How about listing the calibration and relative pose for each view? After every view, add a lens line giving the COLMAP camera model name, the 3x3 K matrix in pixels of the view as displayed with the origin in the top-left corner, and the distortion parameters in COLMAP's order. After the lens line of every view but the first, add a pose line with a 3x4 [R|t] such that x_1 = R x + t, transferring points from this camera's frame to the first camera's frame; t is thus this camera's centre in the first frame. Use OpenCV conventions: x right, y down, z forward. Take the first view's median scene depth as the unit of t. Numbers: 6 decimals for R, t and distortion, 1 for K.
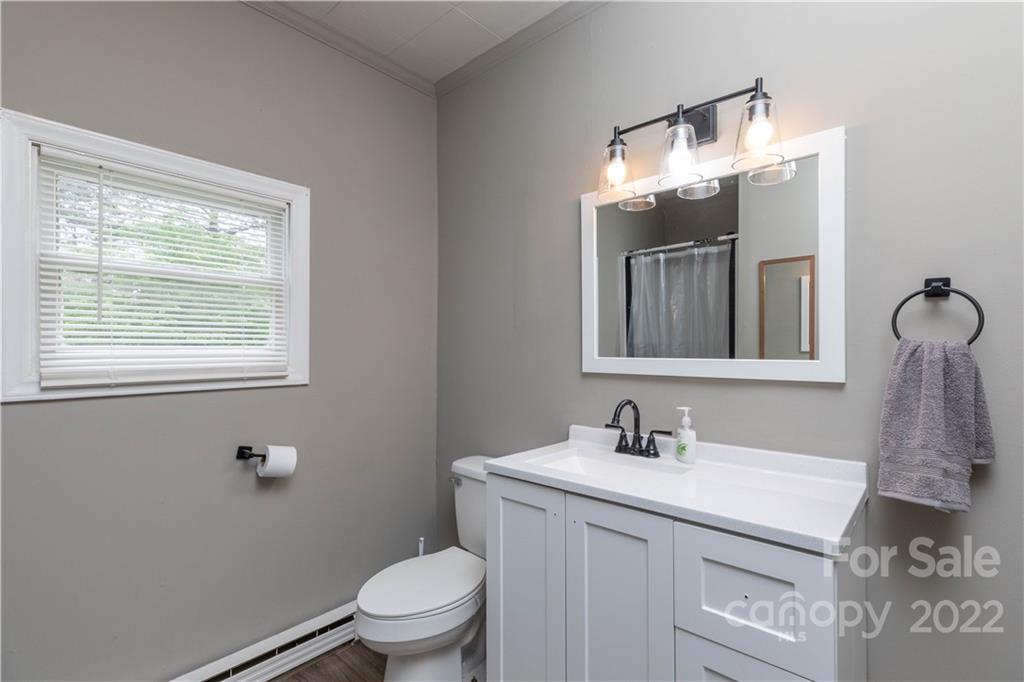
lens RADIAL K [[472.4, 0, 512.5], [0, 472.4, 346.6], [0, 0, 1]] dist [0.000356, 0.000006]
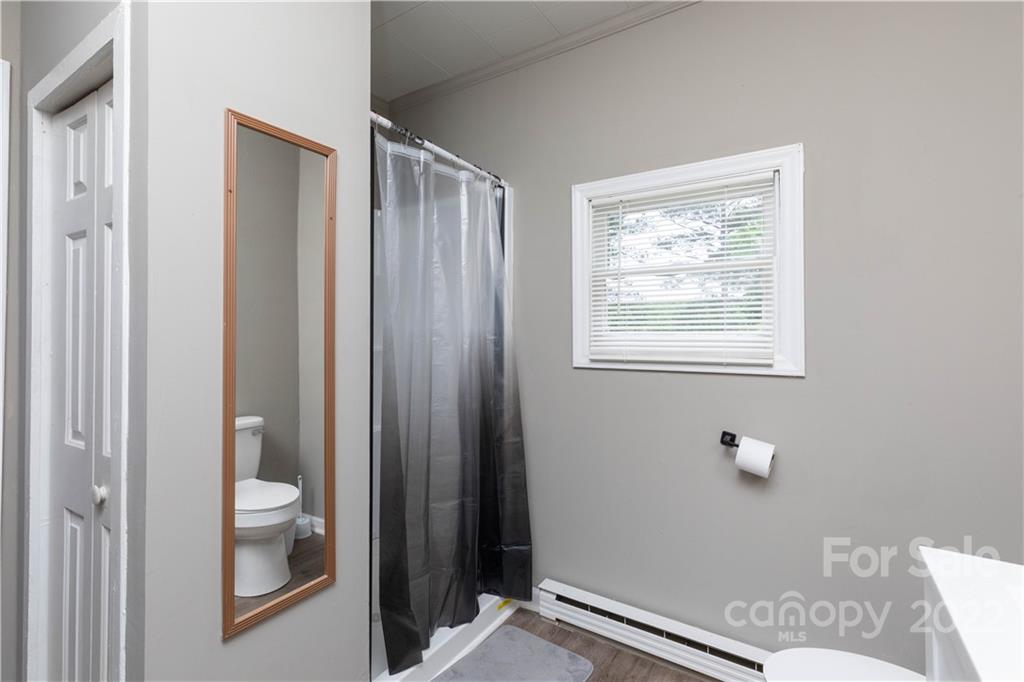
lens RADIAL K [[472.4, 0, 506.2], [0, 472.4, 323.1], [0, 0, 1]] dist [0.000356, 0.000006]
pose [[0.138717, -0.022375, -0.990079, 0.432453], [0.005331, 0.999747, -0.021847, 0.000926], [0.990318, -0.002247, 0.138802, 0.485161]]
